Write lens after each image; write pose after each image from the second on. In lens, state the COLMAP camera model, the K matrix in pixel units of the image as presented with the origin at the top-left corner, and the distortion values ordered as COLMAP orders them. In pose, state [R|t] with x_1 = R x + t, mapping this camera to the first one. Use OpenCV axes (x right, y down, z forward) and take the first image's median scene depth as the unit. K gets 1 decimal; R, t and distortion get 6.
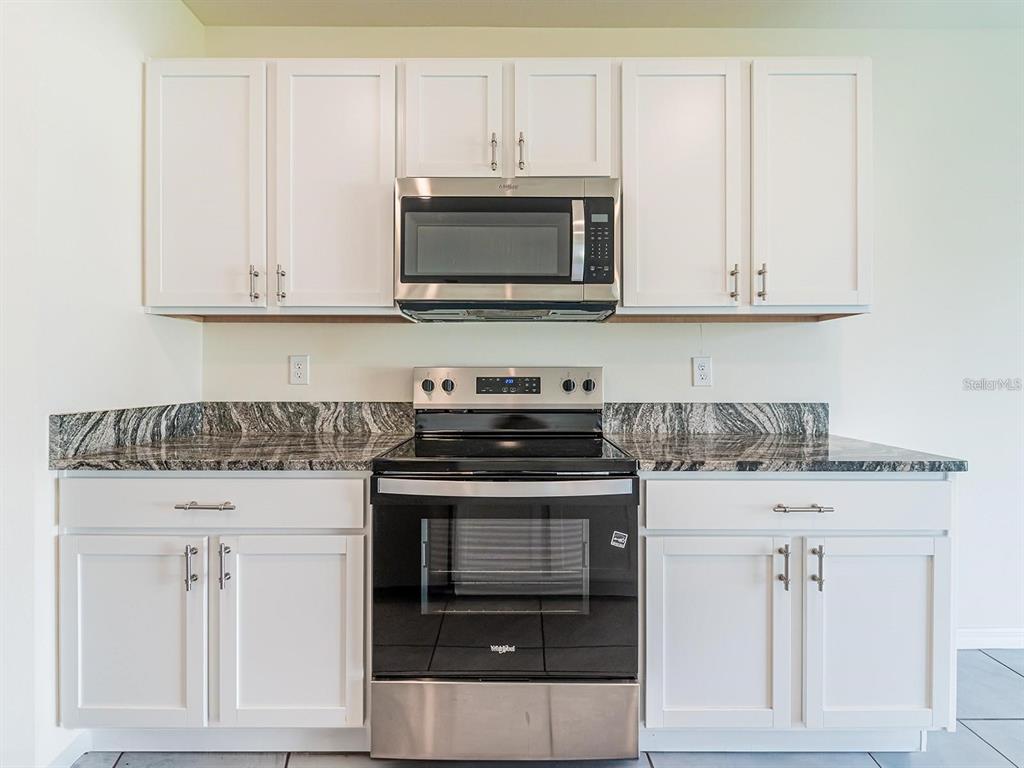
lens RADIAL K [[479.9, 0, 520.4], [0, 479.9, 378.7], [0, 0, 1]] dist [0.000508, -0.000172]
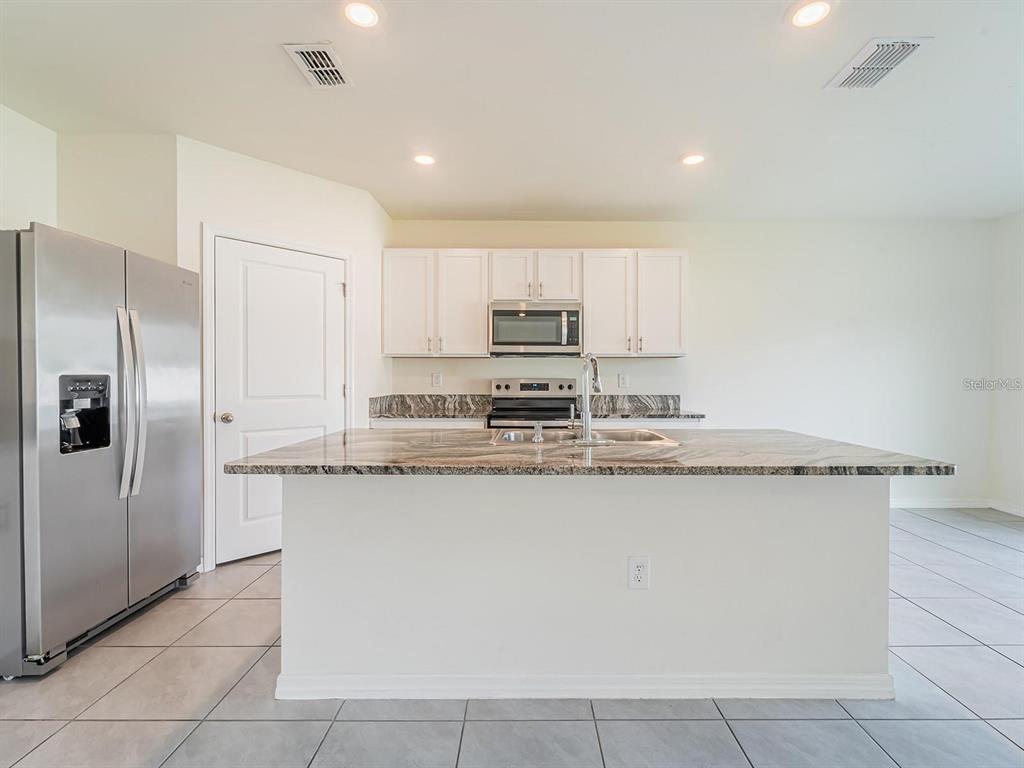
lens RADIAL K [[474.3, 0, 526.1], [0, 474.3, 383.5], [0, 0, 1]] dist [-0.000458, -0.000045]
pose [[0.999990, 0.000081, 0.004497, -0.079522], [-0.000108, 0.999982, 0.005962, -0.016405], [-0.004496, -0.005963, 0.999972, -1.310806]]
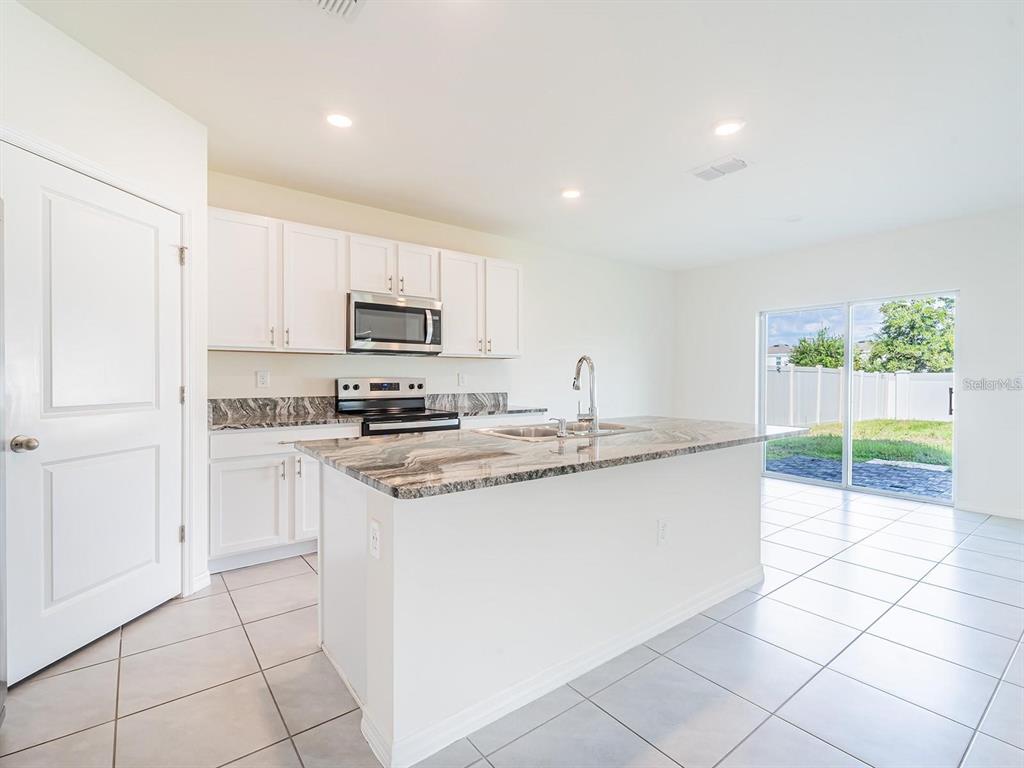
lens RADIAL K [[479.9, 0, 520.4], [0, 479.9, 378.7], [0, 0, 1]] dist [0.000508, -0.000172]
pose [[0.788638, -0.002258, 0.614853, -0.917884], [0.002688, 0.999996, 0.000224, -0.021946], [-0.614852, 0.001476, 0.788641, -1.098526]]
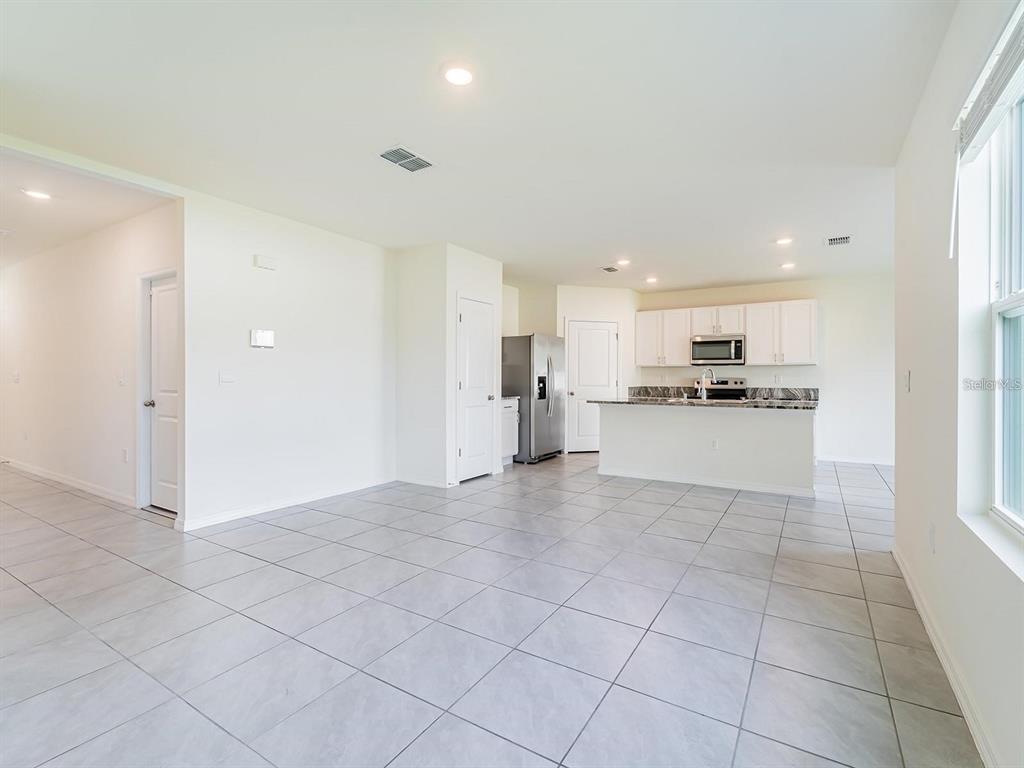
lens RADIAL K [[474.3, 0, 526.1], [0, 474.3, 383.5], [0, 0, 1]] dist [-0.000458, -0.000045]
pose [[0.851848, 0.006249, -0.523752, 0.718371], [-0.004355, 0.999979, 0.004847, 0.009295], [0.523771, -0.001848, 0.851857, -3.413815]]
